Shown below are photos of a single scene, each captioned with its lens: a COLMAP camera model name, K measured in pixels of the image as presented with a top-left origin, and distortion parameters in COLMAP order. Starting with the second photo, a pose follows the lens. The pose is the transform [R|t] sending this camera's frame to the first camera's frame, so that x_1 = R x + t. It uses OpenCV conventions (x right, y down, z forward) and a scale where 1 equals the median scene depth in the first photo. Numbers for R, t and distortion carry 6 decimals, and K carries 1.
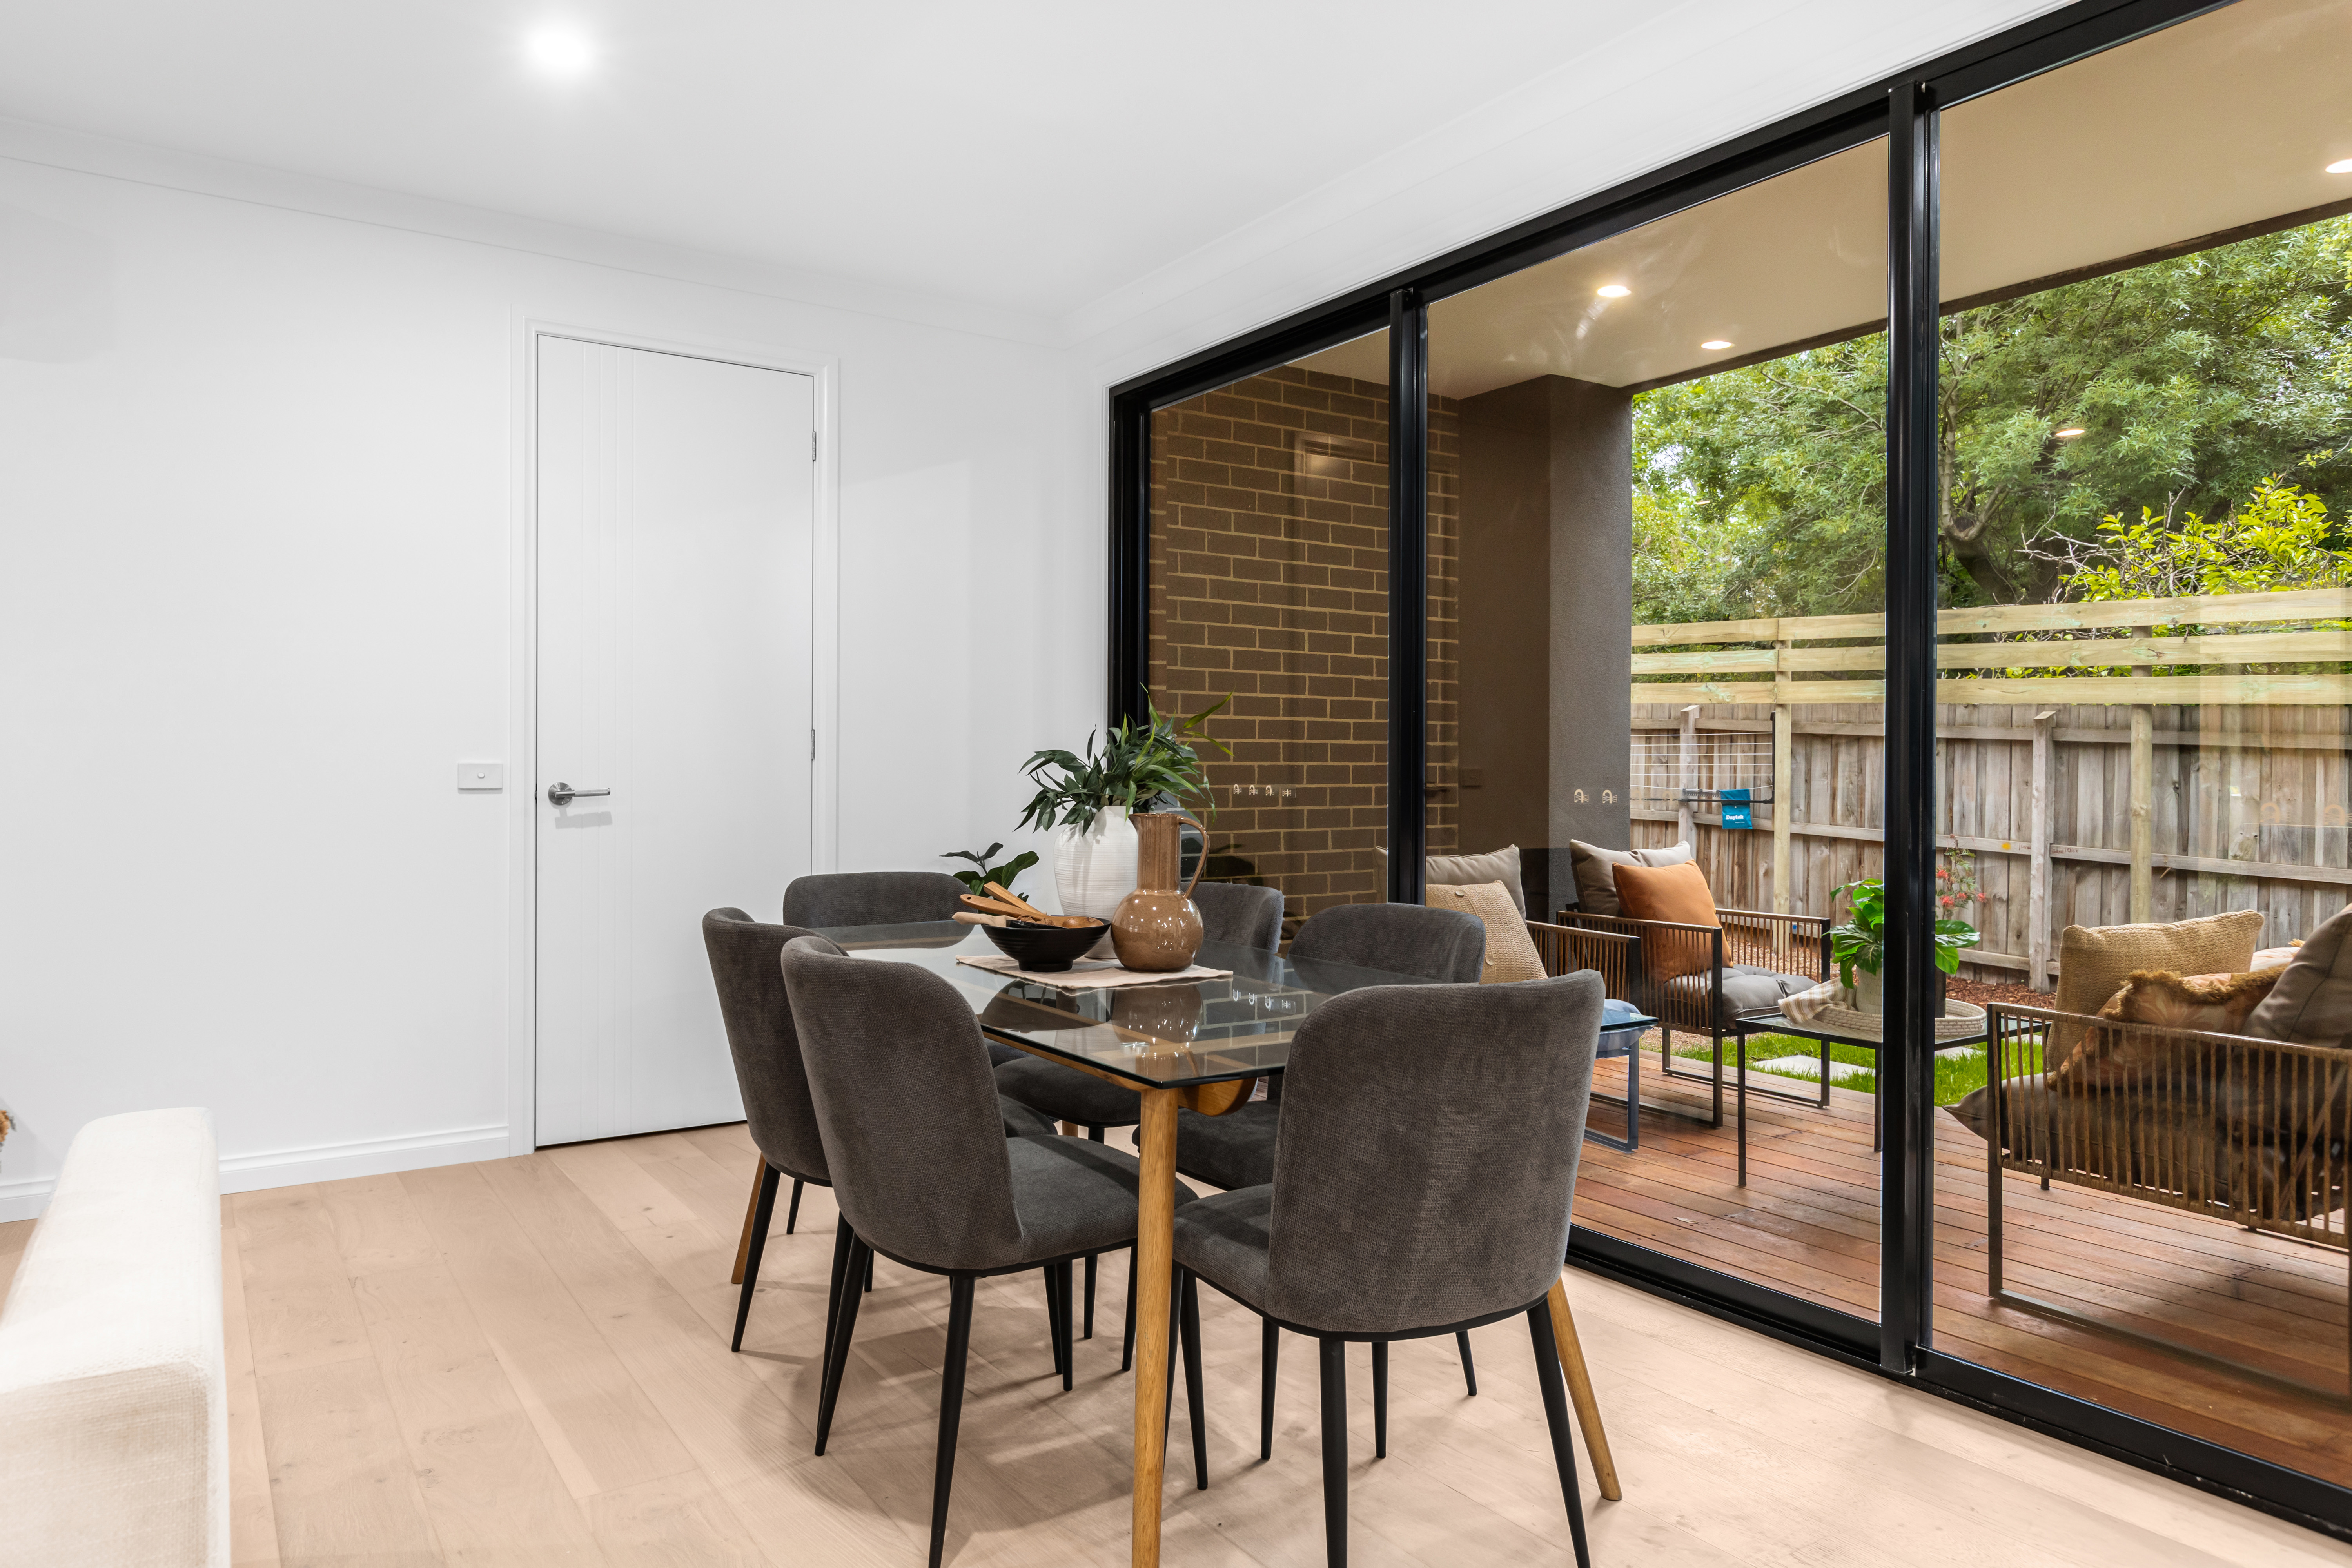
lens RADIAL K [[1470.5, 0, 1176.0], [0, 1470.5, 784.0], [0, 0, 1]] dist [0.003055, 0.000945]
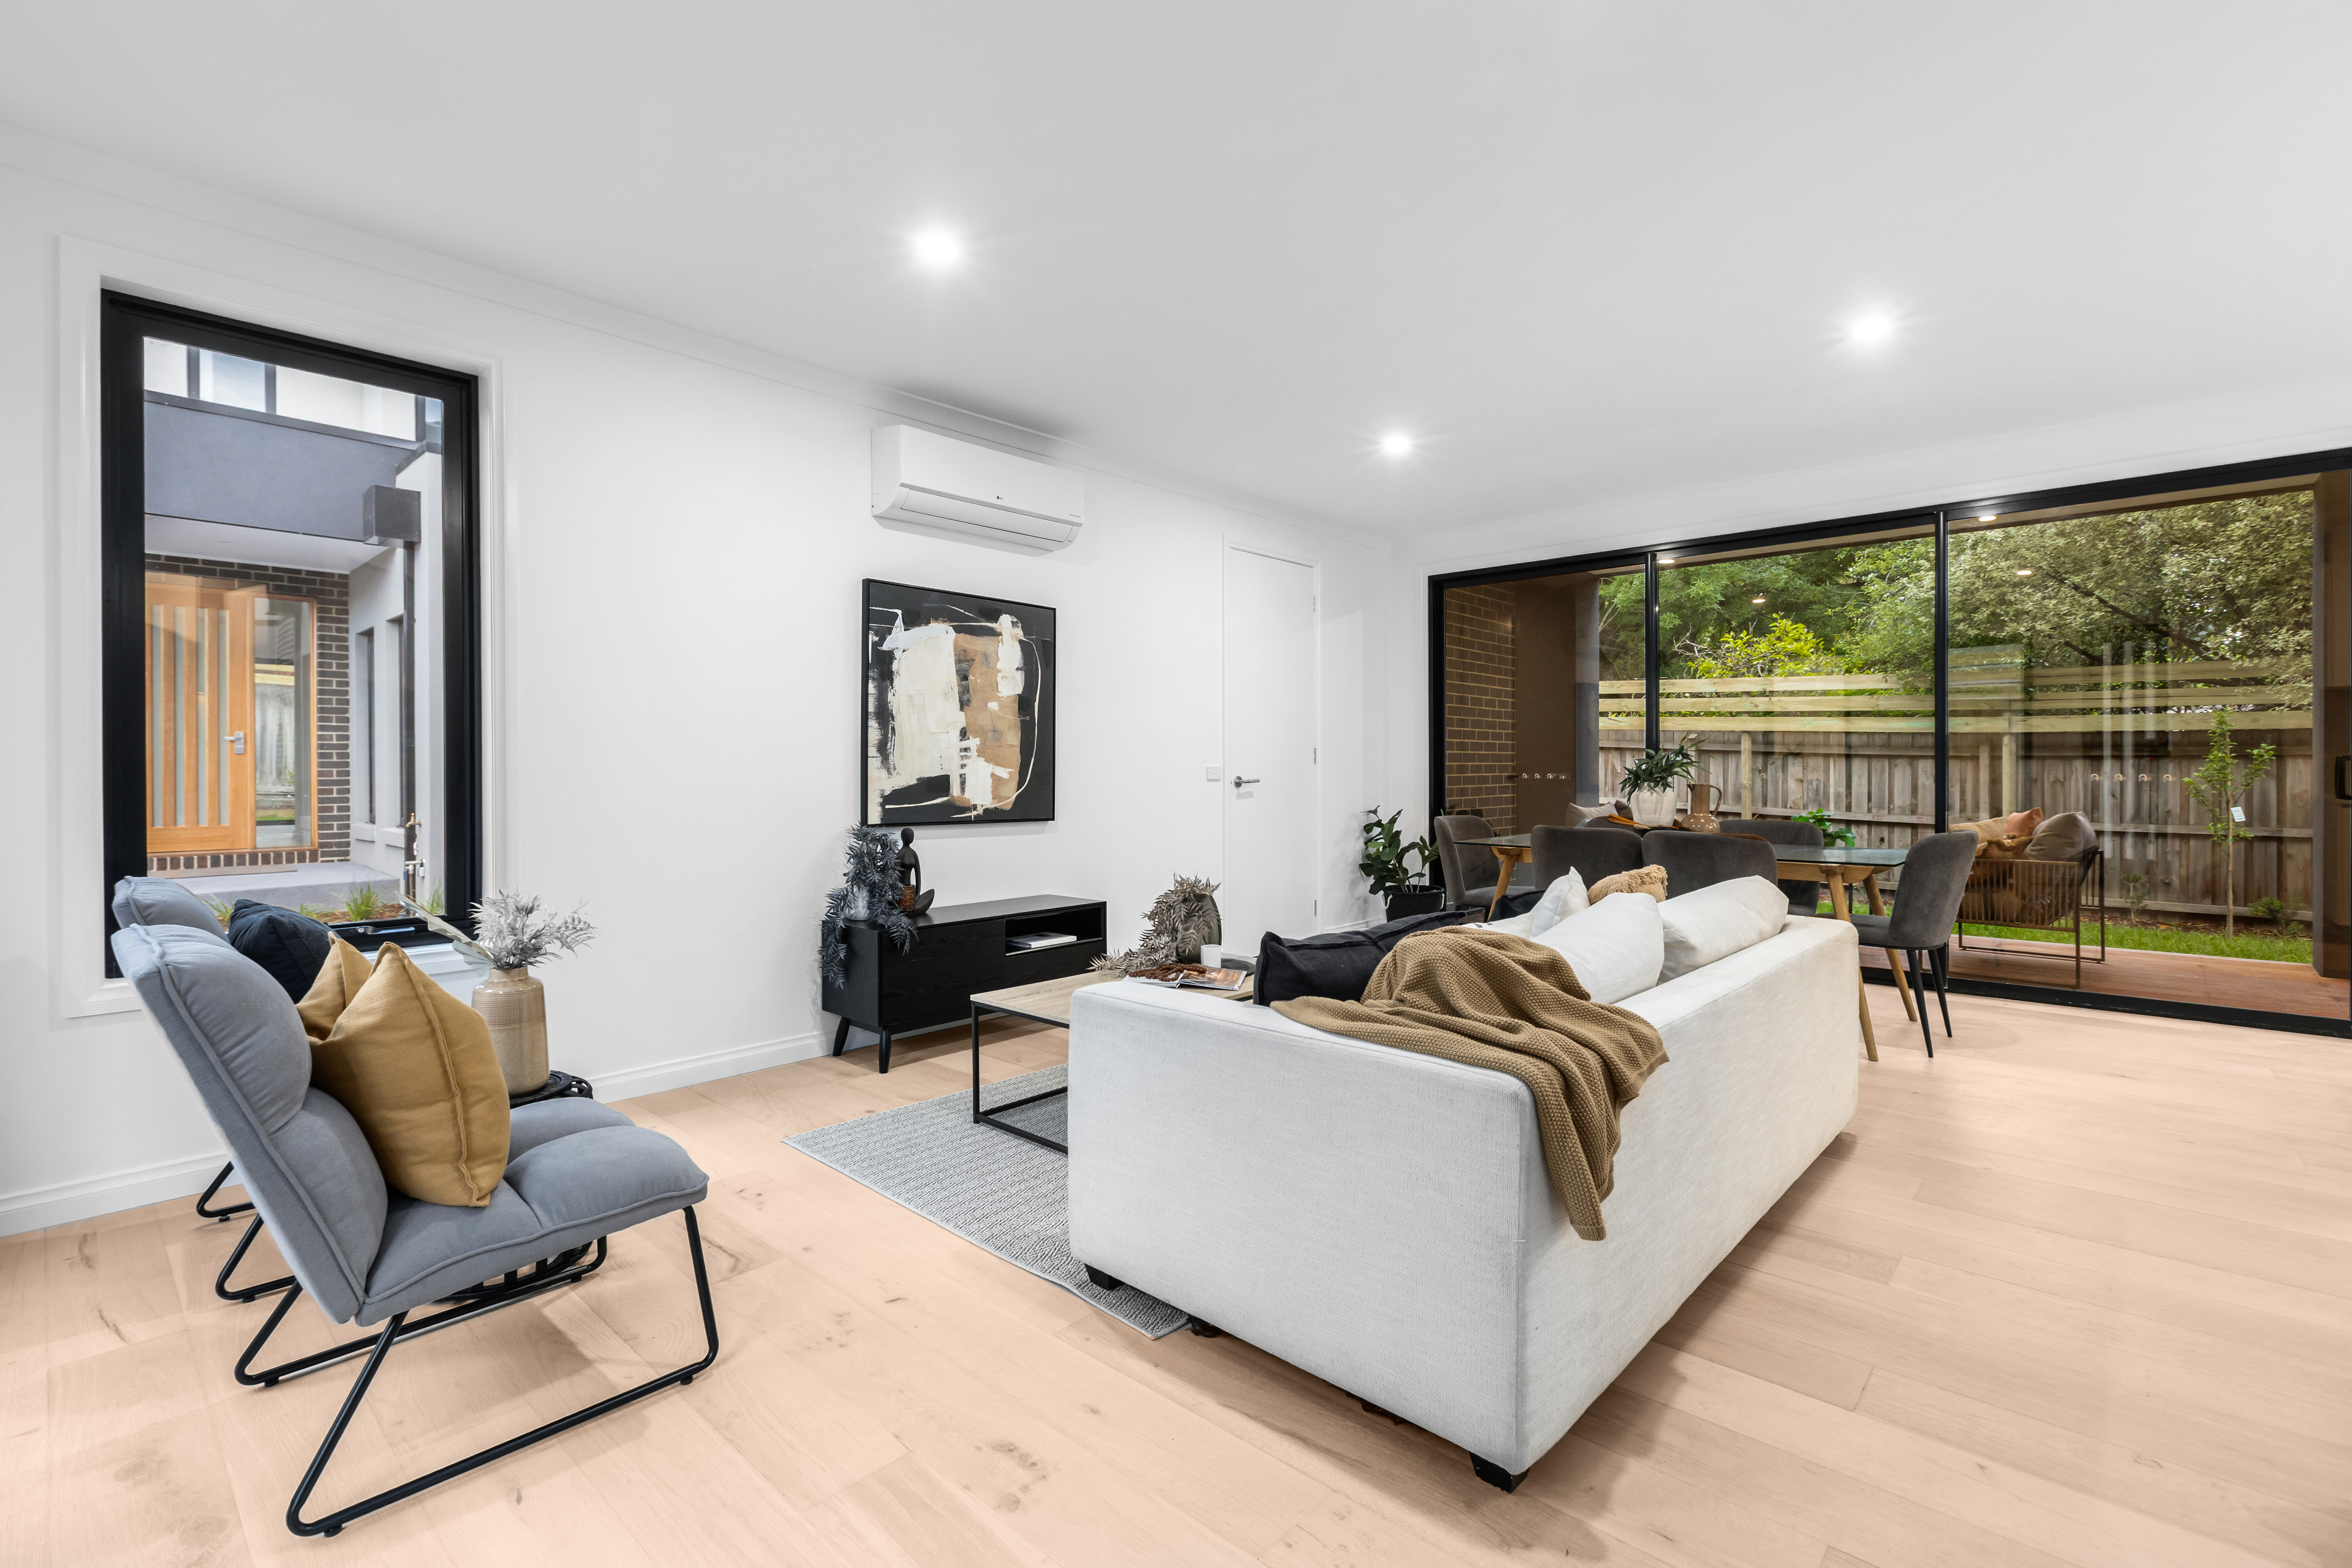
lens RADIAL K [[1054.5, 0, 1167.9], [0, 1054.5, 768.7], [0, 0, 1]] dist [0.000343, -0.000028]
pose [[0.969069, -0.006876, 0.246694, -0.450998], [0.008832, 0.999938, -0.006822, -0.000942], [-0.246632, 0.008789, 0.969069, -0.179094]]
